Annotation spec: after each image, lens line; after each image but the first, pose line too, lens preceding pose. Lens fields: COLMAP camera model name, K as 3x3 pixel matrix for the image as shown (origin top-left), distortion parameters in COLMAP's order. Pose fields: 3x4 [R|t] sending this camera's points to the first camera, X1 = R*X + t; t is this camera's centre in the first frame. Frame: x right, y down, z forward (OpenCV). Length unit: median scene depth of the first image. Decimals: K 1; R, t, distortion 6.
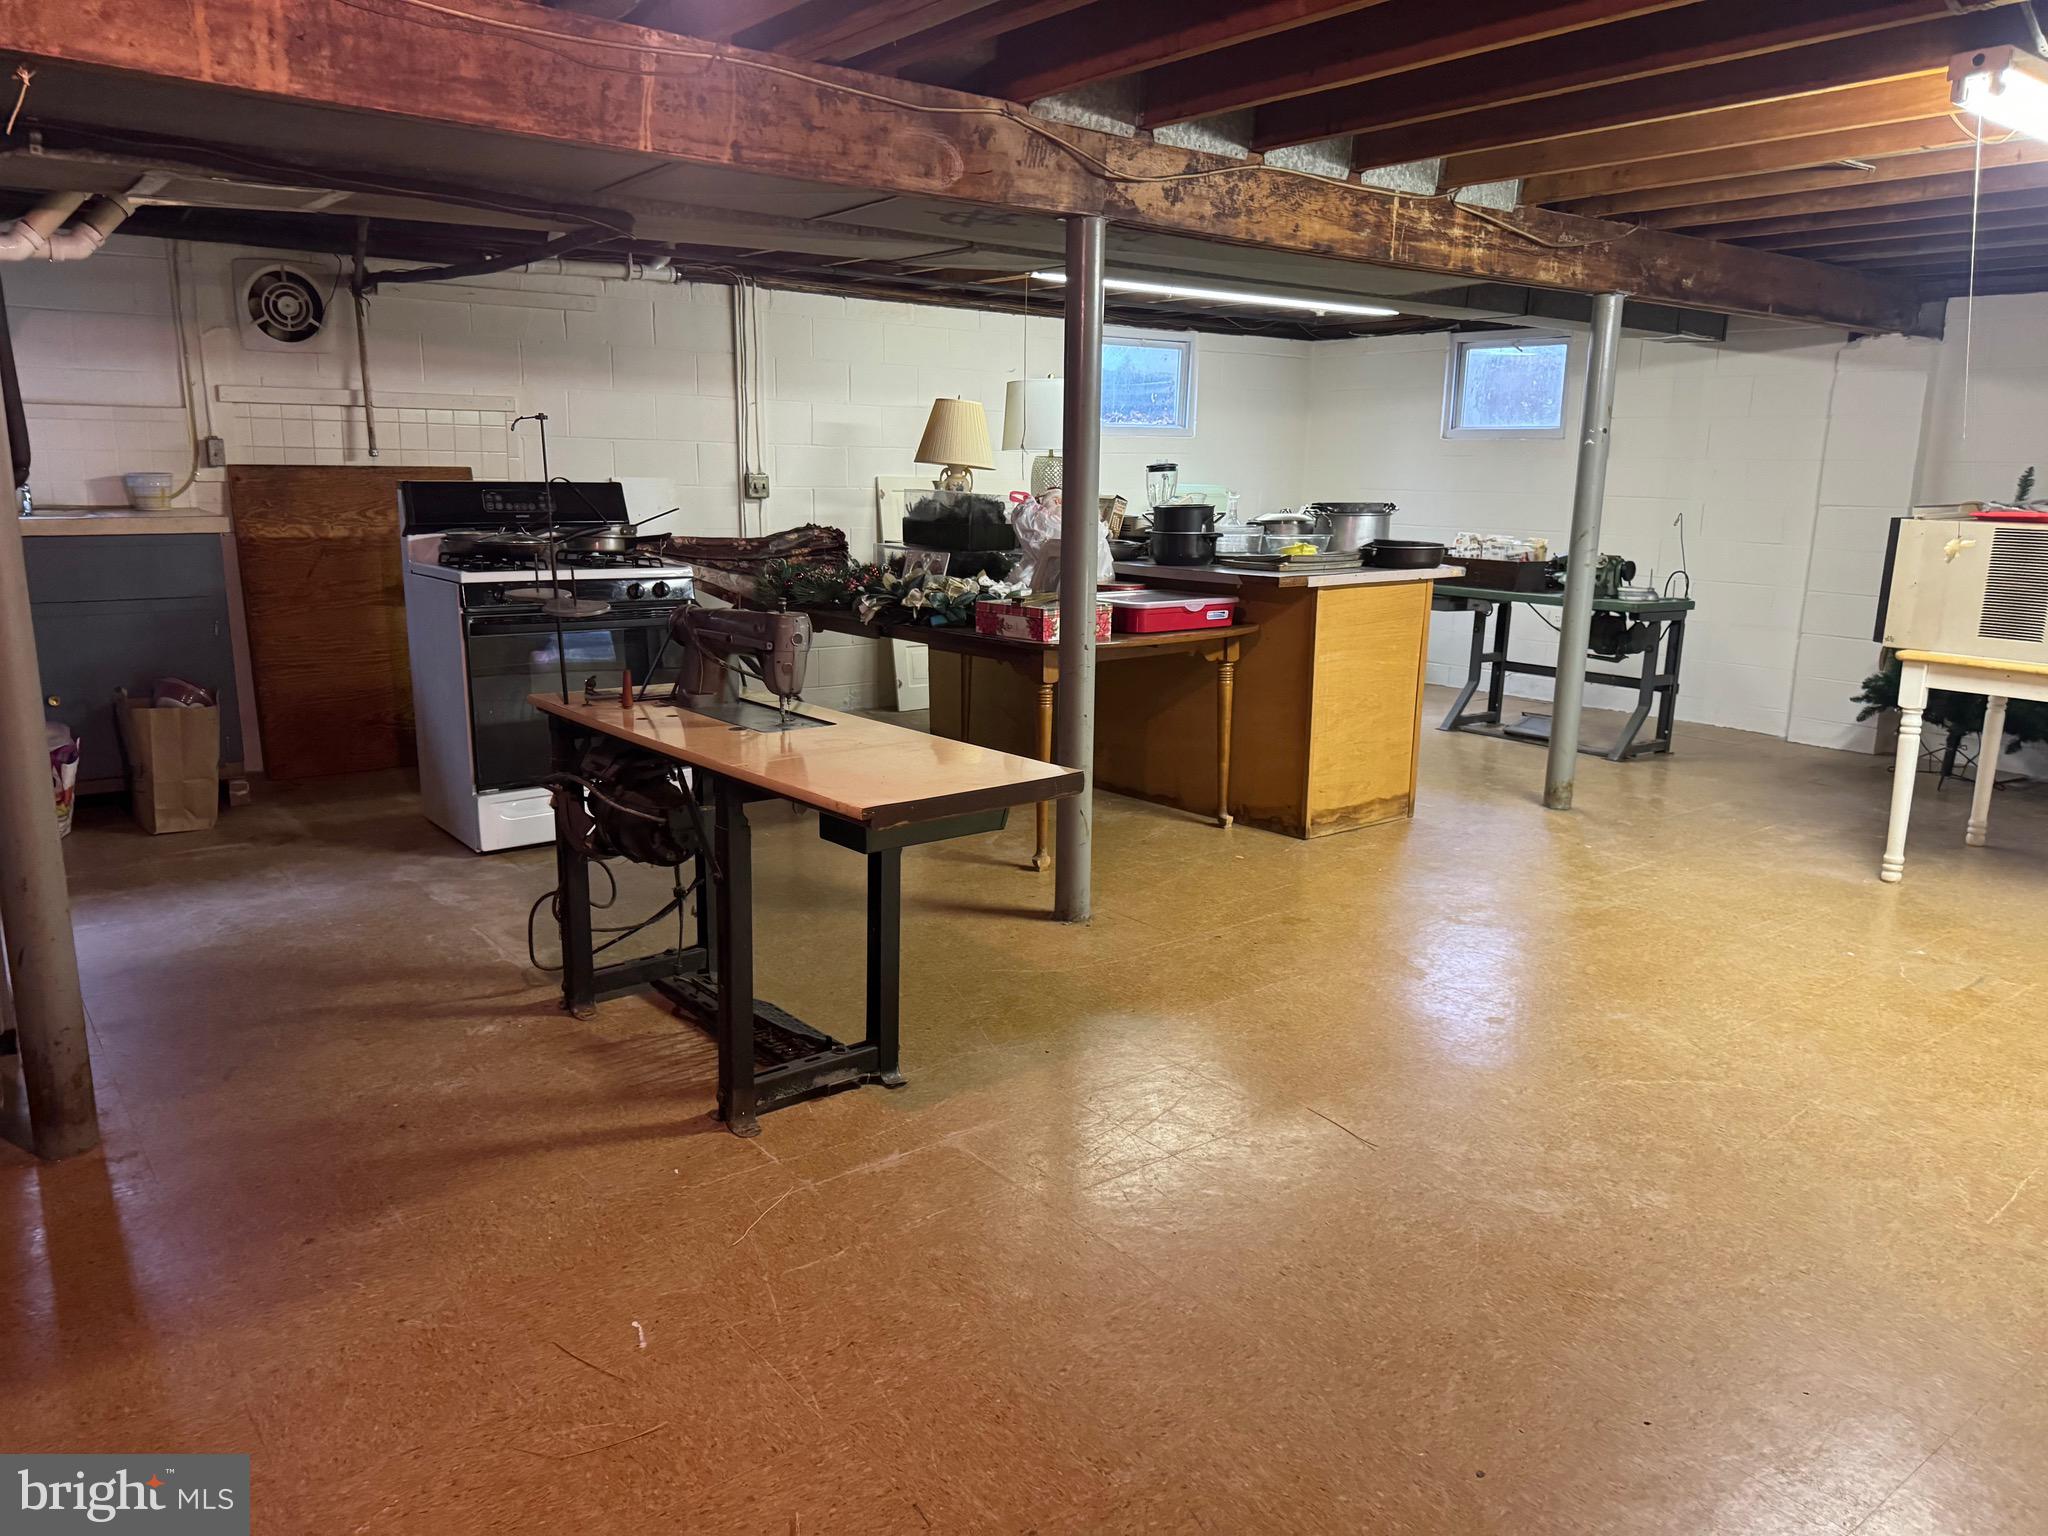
lens RADIAL K [[1453.2, 0, 1024.0], [0, 1453.2, 768.0], [0, 0, 1]] dist [0.051504, -0.078389]
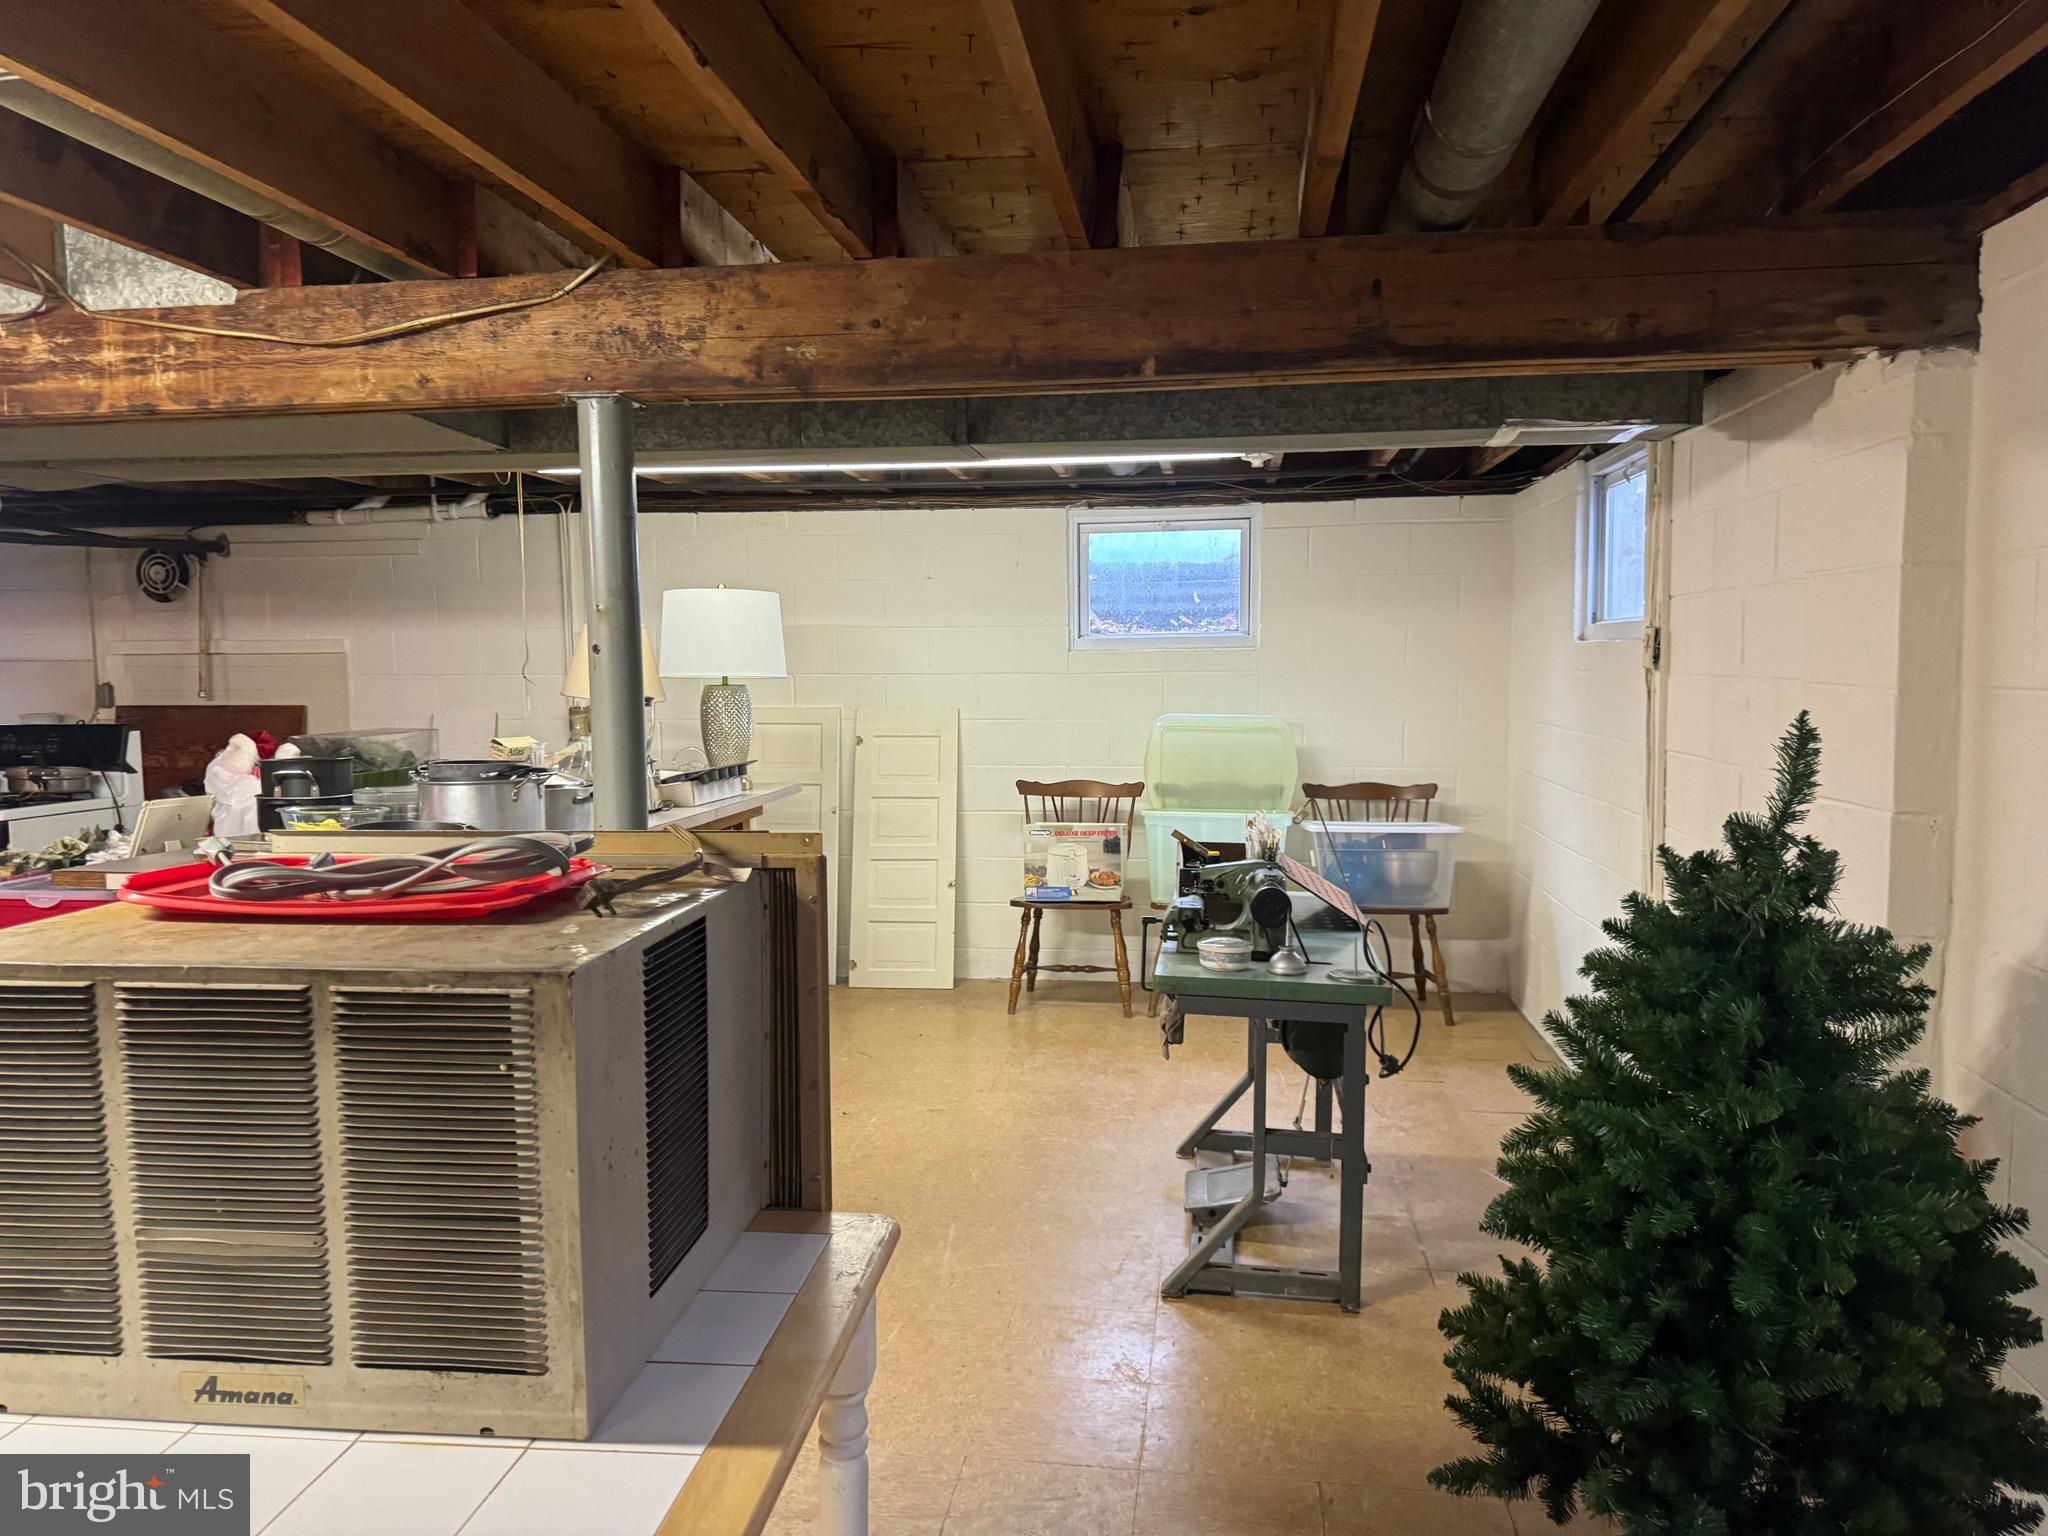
lens RADIAL K [[1421.0, 0, 1024.0], [0, 1421.0, 768.0], [0, 0, 1]] dist [0.056771, -0.073155]
pose [[0.708517, 0.030931, -0.705015, 0.818500], [-0.126507, 0.988422, -0.083771, -0.153525], [0.694261, 0.148543, 0.704227, 0.700414]]
